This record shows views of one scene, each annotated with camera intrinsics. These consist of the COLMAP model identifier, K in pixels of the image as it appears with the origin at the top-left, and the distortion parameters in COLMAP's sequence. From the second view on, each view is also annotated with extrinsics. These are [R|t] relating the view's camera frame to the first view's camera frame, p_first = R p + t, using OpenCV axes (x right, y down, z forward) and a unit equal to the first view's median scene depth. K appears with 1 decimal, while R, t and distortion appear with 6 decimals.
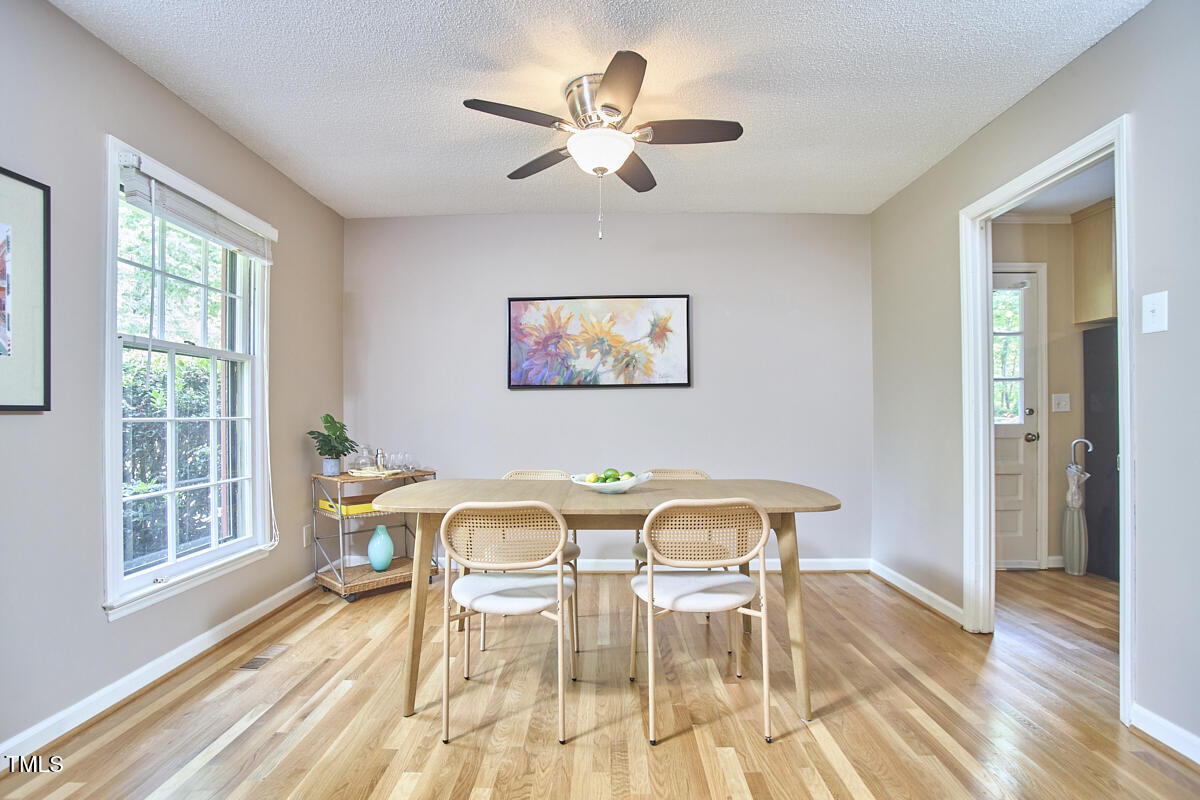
lens RADIAL K [[571.1, 0, 597.4], [0, 571.1, 411.3], [0, 0, 1]] dist [-0.039806, 0.000104]
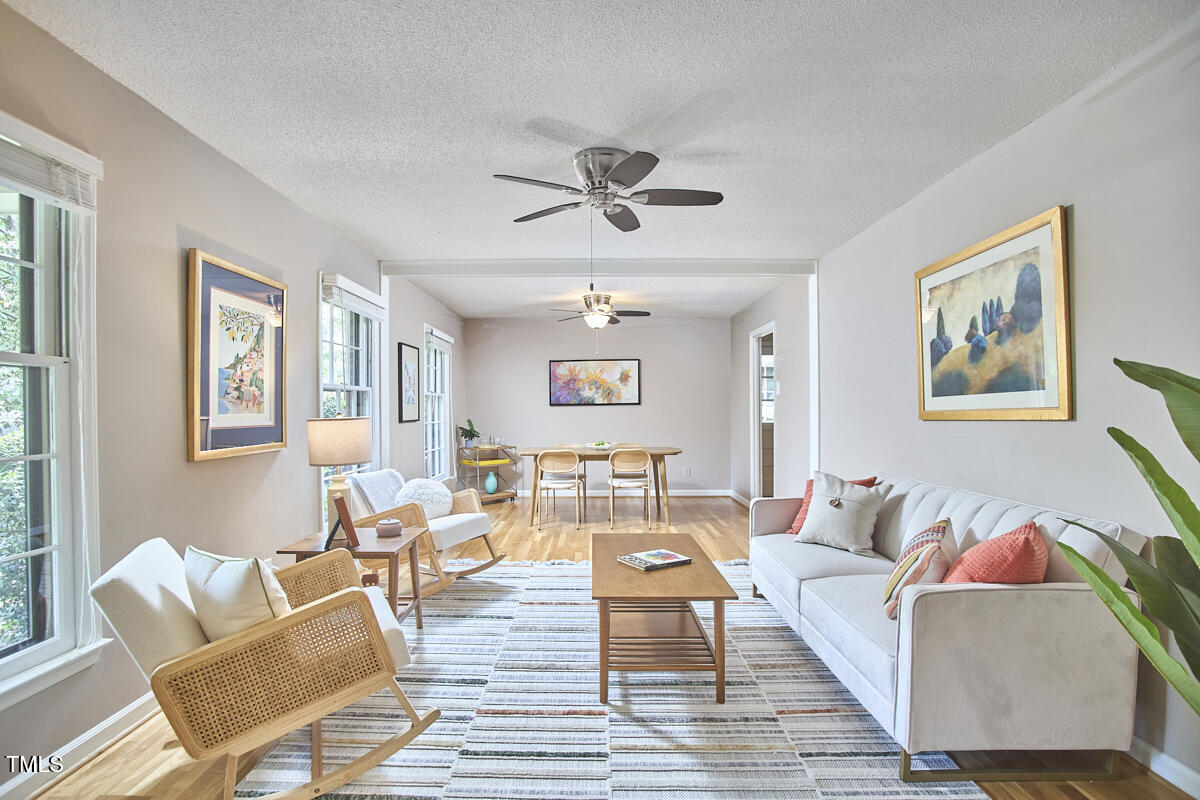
lens RADIAL K [[681.2, 0, 594.0], [0, 681.2, 411.1], [0, 0, 1]] dist [-0.053208, 0.000081]
pose [[0.999930, -0.002632, 0.011513, -0.028012], [0.002500, 0.999931, 0.011478, -0.047991], [-0.011542, -0.011448, 0.999868, -1.411883]]
